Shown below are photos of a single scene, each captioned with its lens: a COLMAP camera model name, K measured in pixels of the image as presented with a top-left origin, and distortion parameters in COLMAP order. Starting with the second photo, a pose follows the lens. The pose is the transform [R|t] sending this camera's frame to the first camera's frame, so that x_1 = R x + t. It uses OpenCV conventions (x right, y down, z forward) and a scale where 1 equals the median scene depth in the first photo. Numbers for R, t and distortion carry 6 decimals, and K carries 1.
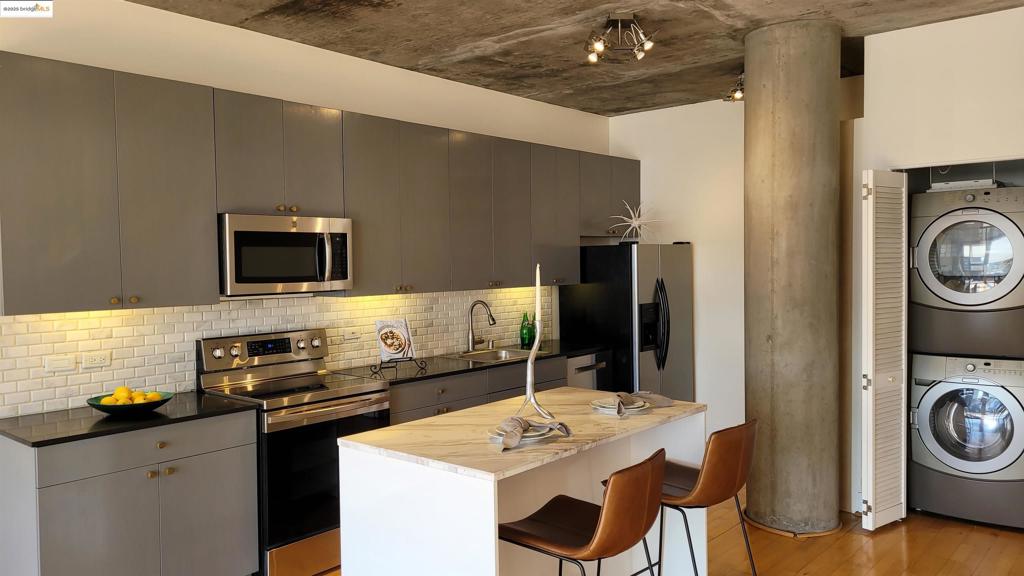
lens RADIAL K [[762.5, 0, 512.0], [0, 762.5, 288.0], [0, 0, 1]] dist [0.045259, 0.000365]
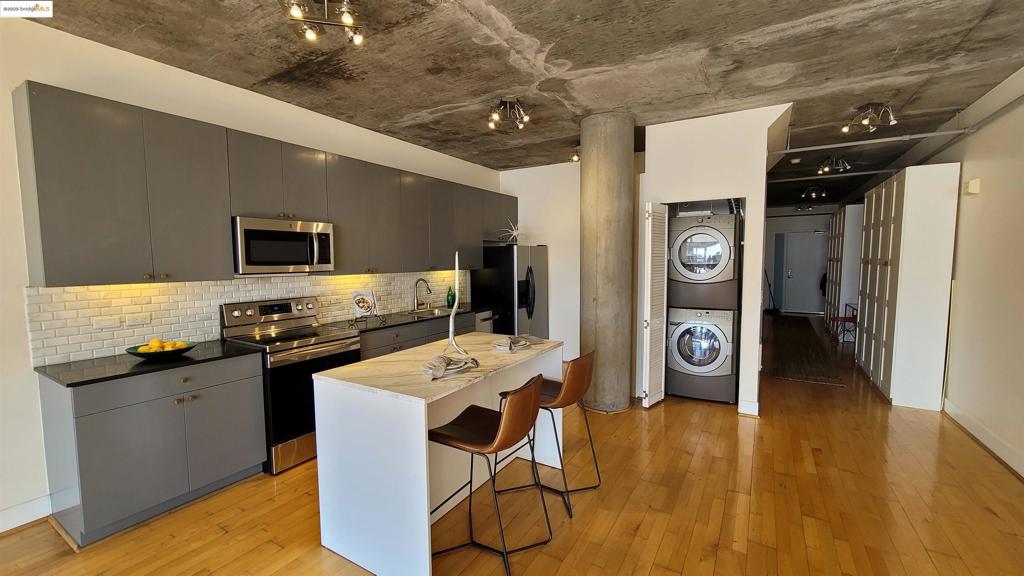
lens RADIAL K [[412.3, 0, 512.0], [0, 412.3, 288.0], [0, 0, 1]] dist [-0.001470, 0.000004]
pose [[0.986803, -0.004908, 0.161853, 0.006858], [-0.000402, 0.999463, 0.032754, 0.009145], [-0.161927, -0.032387, 0.986271, 0.129146]]
